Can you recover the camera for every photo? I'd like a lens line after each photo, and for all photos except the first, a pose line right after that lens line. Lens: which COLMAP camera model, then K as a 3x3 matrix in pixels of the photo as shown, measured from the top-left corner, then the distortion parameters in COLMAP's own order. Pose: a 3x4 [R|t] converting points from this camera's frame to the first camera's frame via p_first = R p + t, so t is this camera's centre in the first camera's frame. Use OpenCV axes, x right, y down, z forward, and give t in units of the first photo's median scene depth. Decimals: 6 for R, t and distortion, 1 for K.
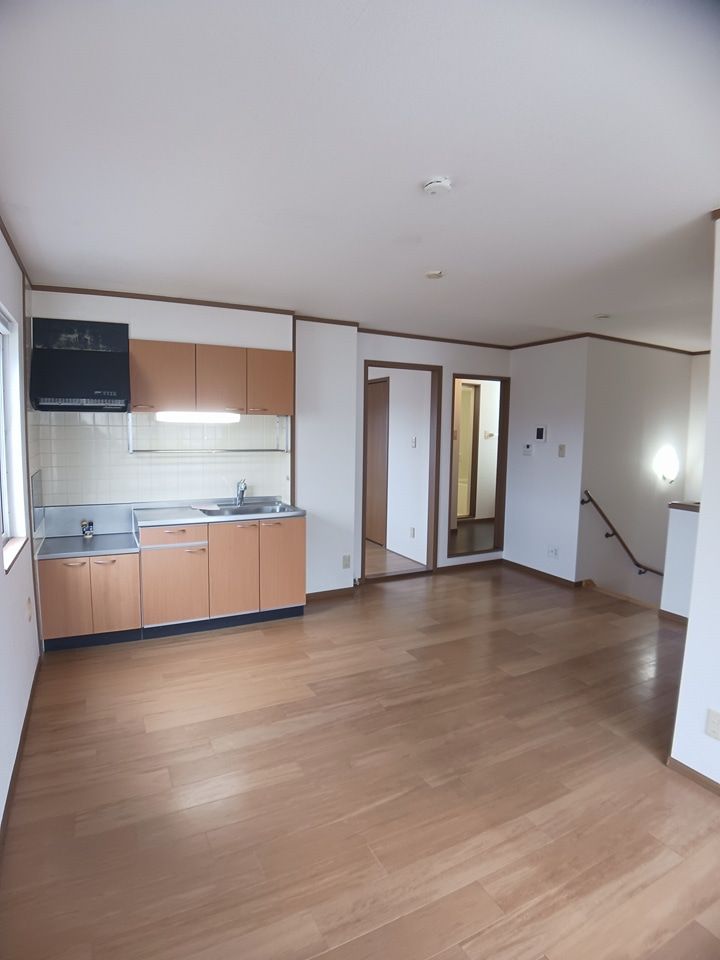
lens RADIAL K [[512.5, 0, 360.0], [0, 512.5, 480.0], [0, 0, 1]] dist [-0.089799, -0.000295]
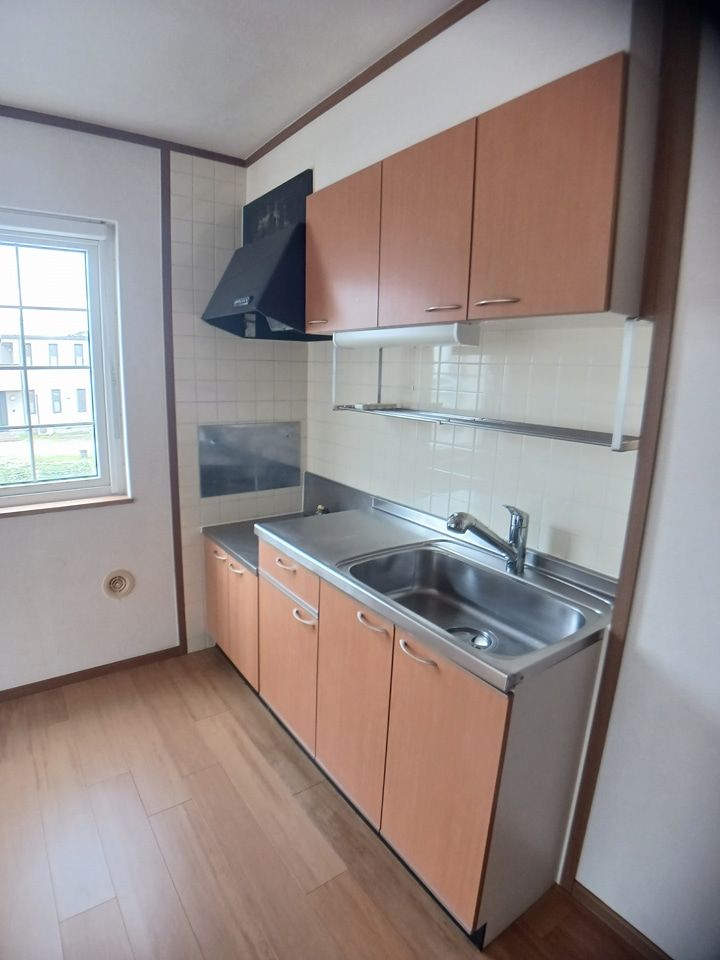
lens RADIAL K [[512.5, 0, 360.0], [0, 512.5, 480.0], [0, 0, 1]] dist [-0.089799, -0.000295]
pose [[0.151616, 0.202805, -0.967410, 0.121062], [-0.105235, 0.976474, 0.188212, -0.085829], [0.982821, 0.073270, 0.169392, 0.930166]]
